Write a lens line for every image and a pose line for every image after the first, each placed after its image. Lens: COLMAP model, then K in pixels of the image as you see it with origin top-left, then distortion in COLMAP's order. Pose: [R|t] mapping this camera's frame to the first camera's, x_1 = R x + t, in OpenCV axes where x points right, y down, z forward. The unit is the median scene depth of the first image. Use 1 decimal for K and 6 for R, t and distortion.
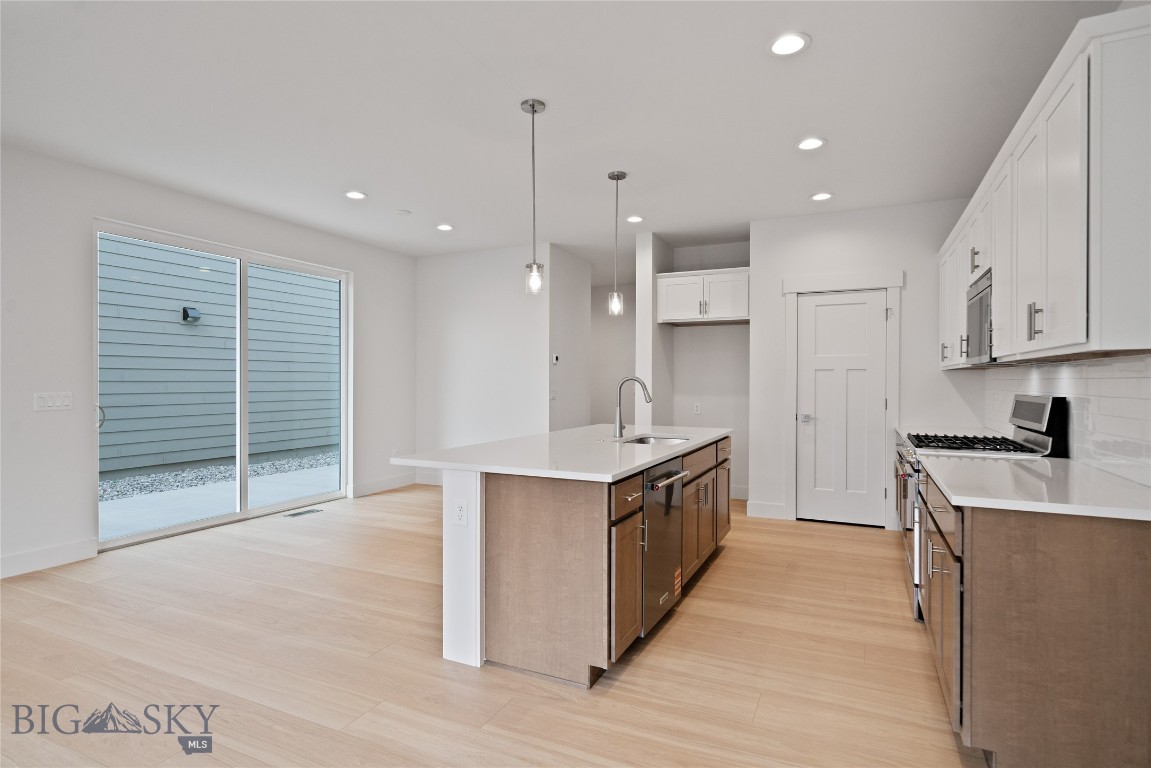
lens RADIAL K [[601.5, 0, 575.5], [0, 601.5, 384.0], [0, 0, 1]] dist [0.001110, -0.000041]
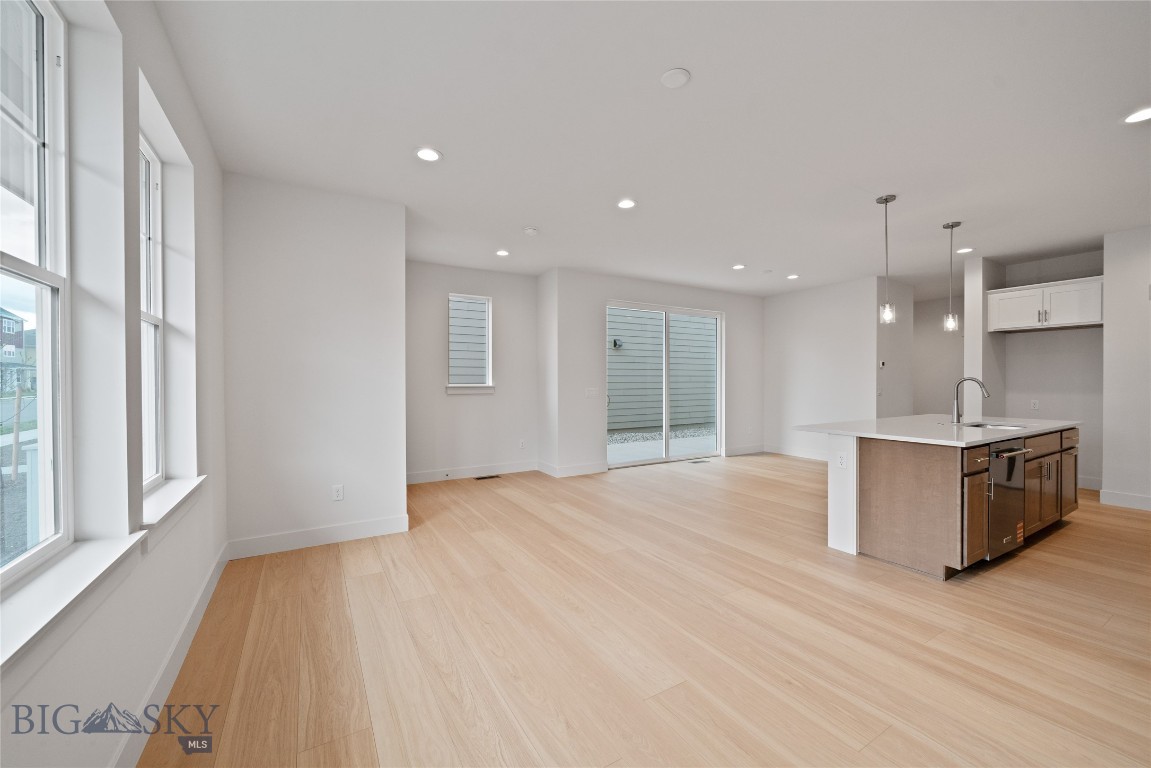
lens RADIAL K [[444.8, 0, 575.5], [0, 444.8, 384.0], [0, 0, 1]] dist [0.001784, 0.000175]
pose [[0.829544, -0.003055, -0.558433, -0.070810], [0.003750, 0.999993, 0.000100, -0.001282], [0.558428, -0.002177, 0.829550, -0.274023]]
